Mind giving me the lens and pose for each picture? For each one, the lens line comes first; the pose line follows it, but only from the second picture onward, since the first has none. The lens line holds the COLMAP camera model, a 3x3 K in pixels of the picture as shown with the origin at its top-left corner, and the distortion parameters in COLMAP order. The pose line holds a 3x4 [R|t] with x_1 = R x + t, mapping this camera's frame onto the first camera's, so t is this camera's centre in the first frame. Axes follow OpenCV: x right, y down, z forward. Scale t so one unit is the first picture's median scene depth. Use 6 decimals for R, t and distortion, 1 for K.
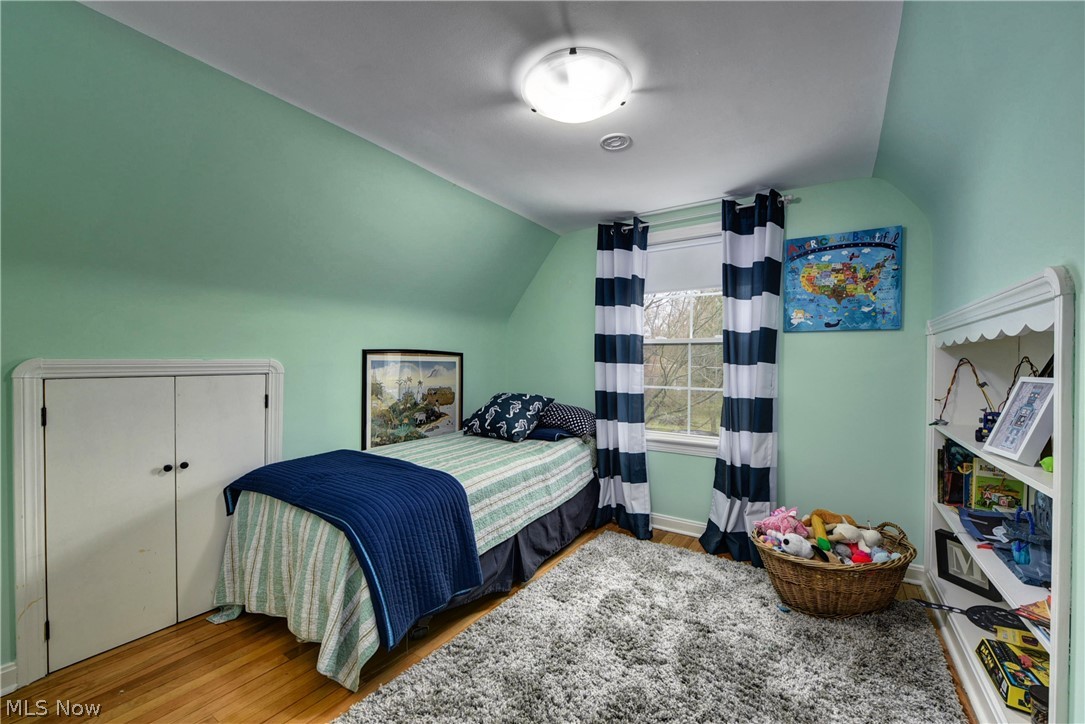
lens RADIAL K [[433.2, 0, 542.5], [0, 433.2, 362.0], [0, 0, 1]] dist [-0.009902, -0.000553]
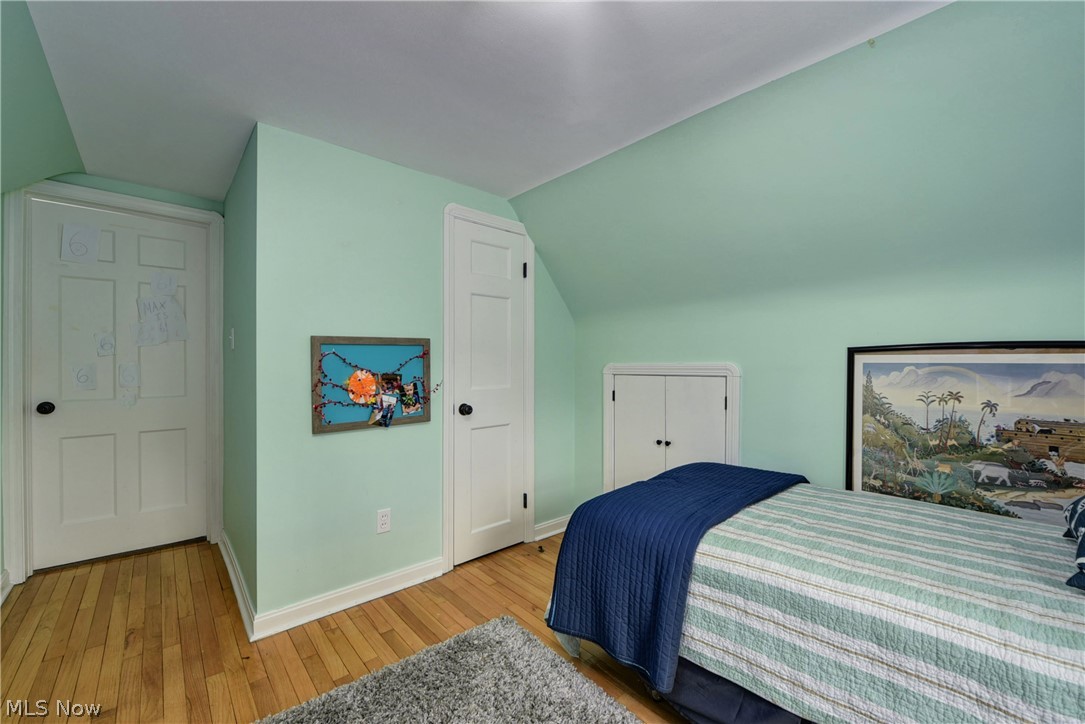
lens RADIAL K [[433.2, 0, 542.5], [0, 433.2, 362.0], [0, 0, 1]] dist [-0.009902, -0.000553]
pose [[-0.243451, -0.007459, -0.969885, 0.388127], [-0.001174, 0.999972, -0.007396, 0.000528], [0.969913, -0.000662, -0.243453, 0.673465]]
